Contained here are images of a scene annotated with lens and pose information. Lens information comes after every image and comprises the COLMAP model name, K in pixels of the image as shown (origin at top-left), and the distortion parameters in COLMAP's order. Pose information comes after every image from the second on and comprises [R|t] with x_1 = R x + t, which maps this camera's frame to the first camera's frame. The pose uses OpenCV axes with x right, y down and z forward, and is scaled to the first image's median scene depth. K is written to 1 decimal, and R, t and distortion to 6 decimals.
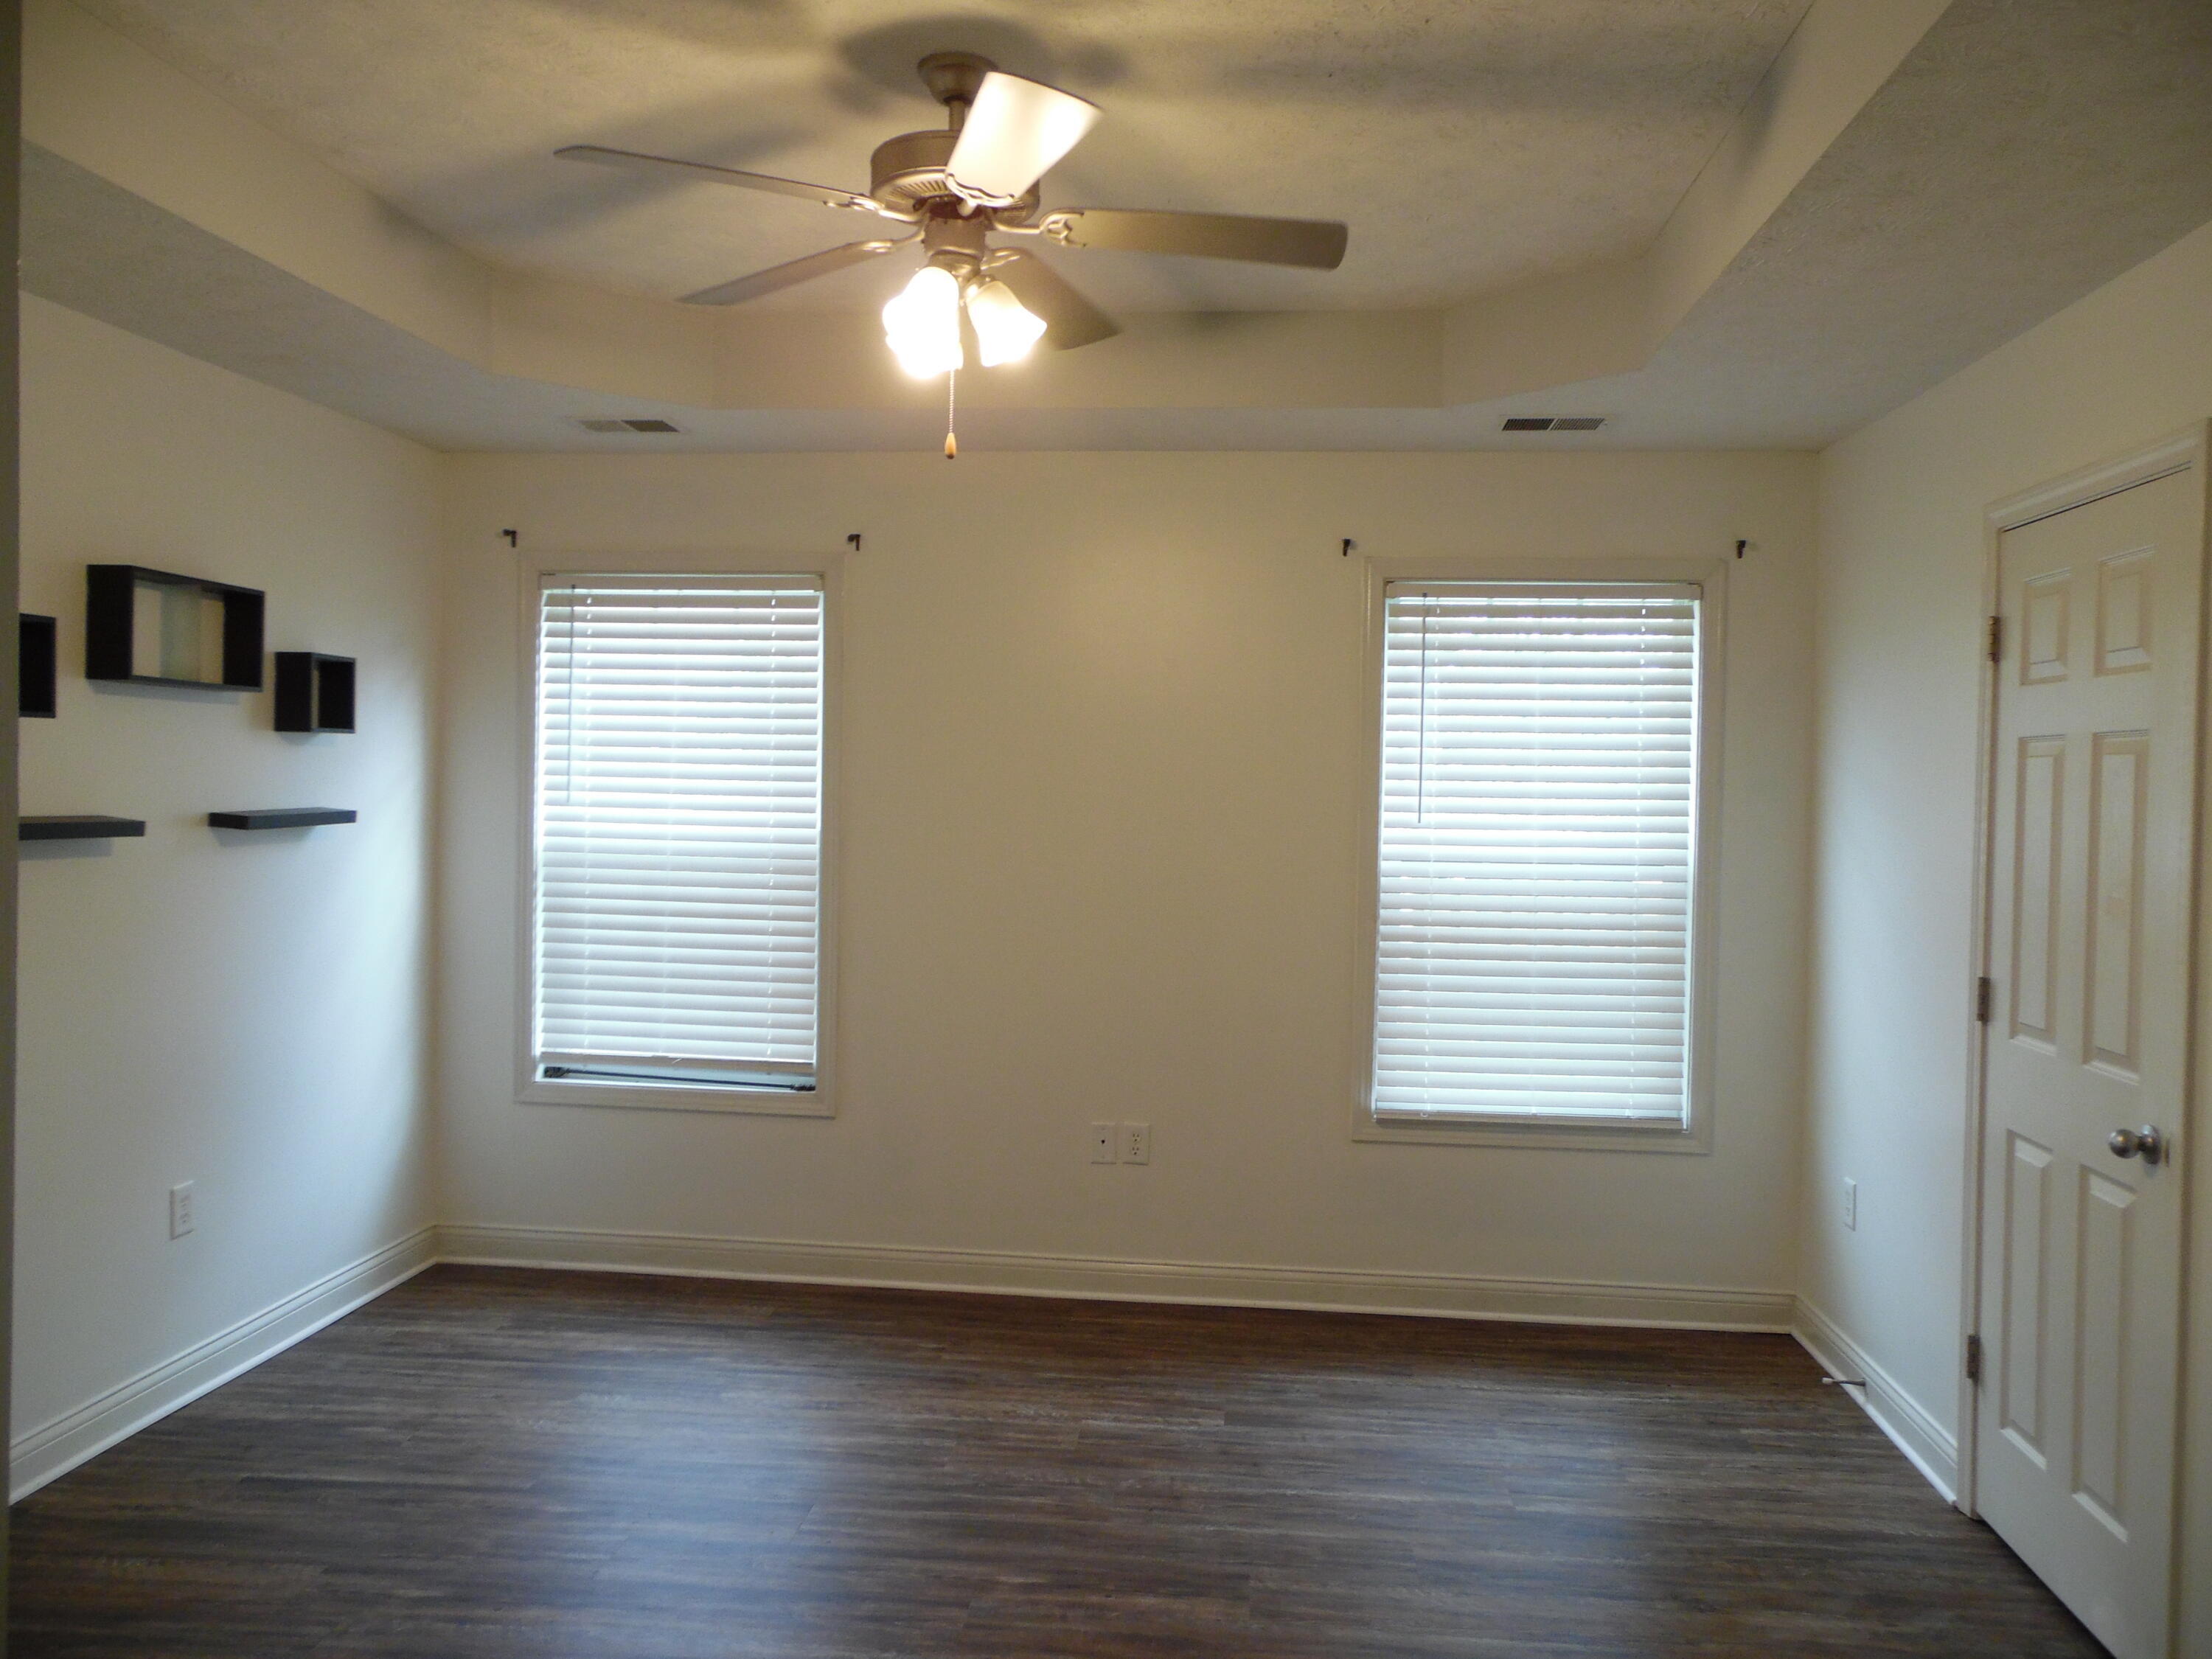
lens RADIAL K [[1707.8, 0, 1106.0], [0, 1707.8, 829.5], [0, 0, 1]] dist [-0.006485, 0.063497]
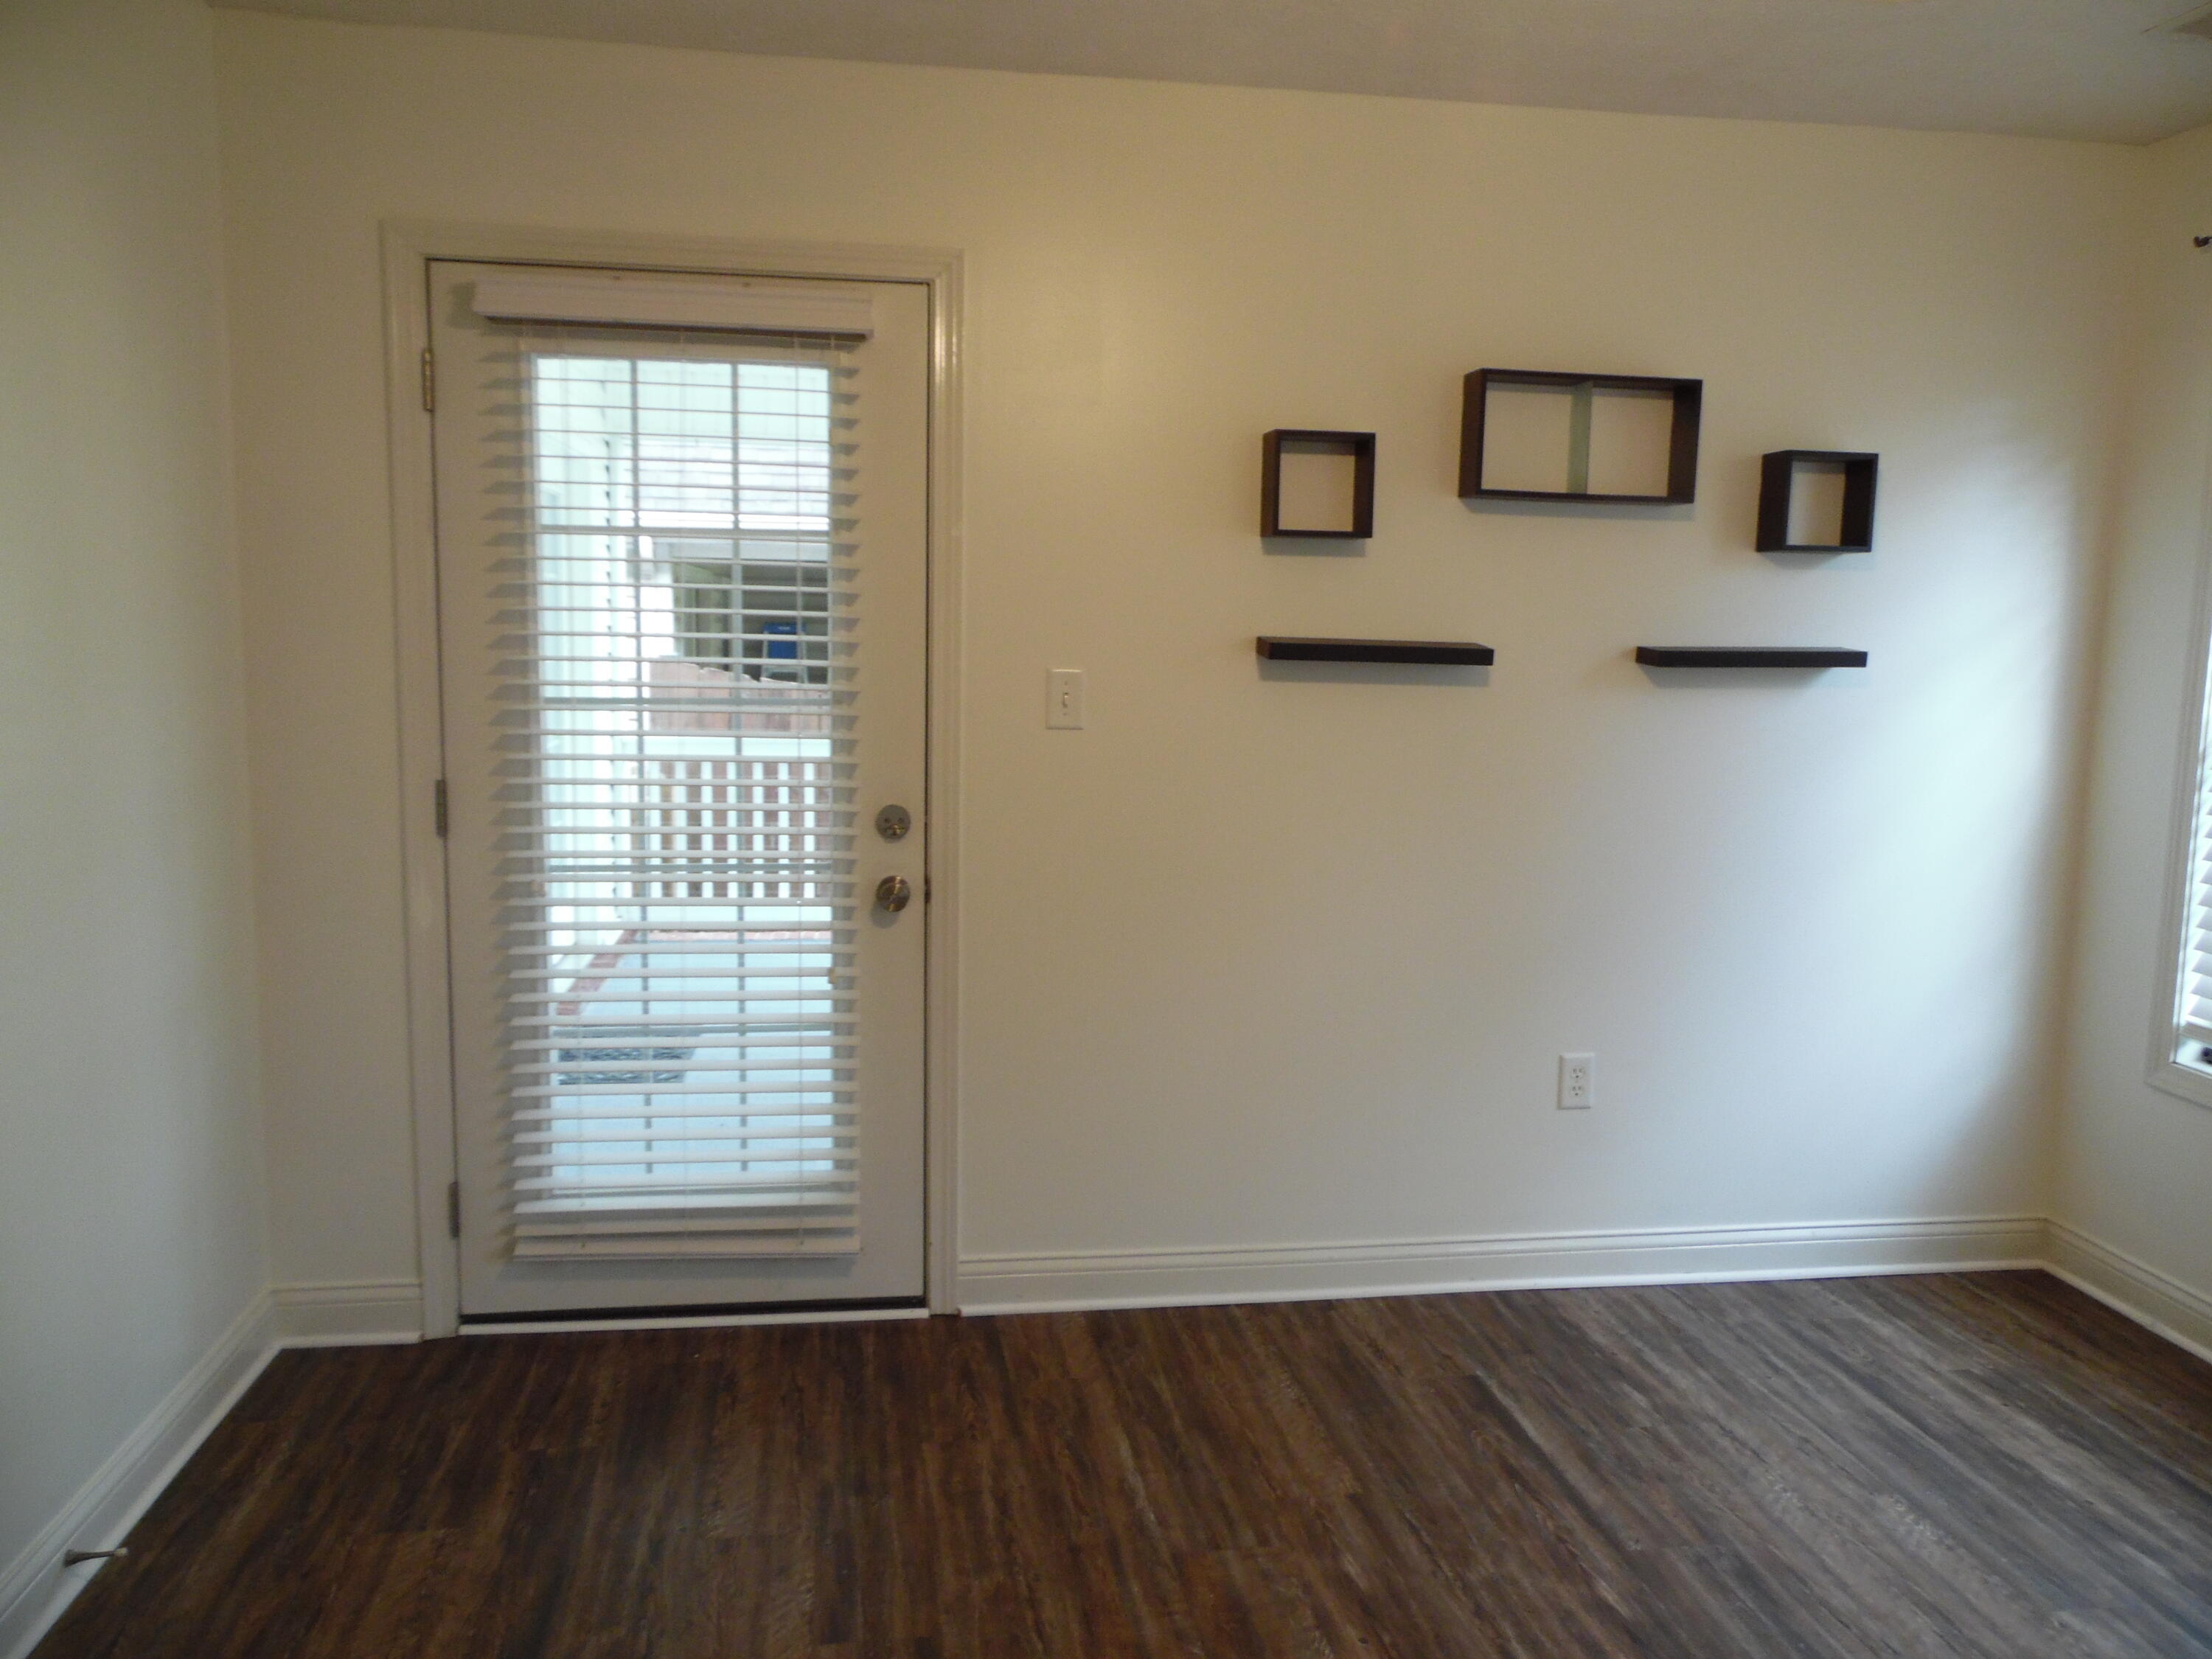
lens RADIAL K [[1707.8, 0, 1106.0], [0, 1707.8, 829.5], [0, 0, 1]] dist [-0.006485, 0.063497]
pose [[0.257570, 0.115954, -0.959277, 0.241740], [-0.046244, 0.993115, 0.107628, 0.001648], [0.965152, 0.016639, 0.261159, 0.489762]]
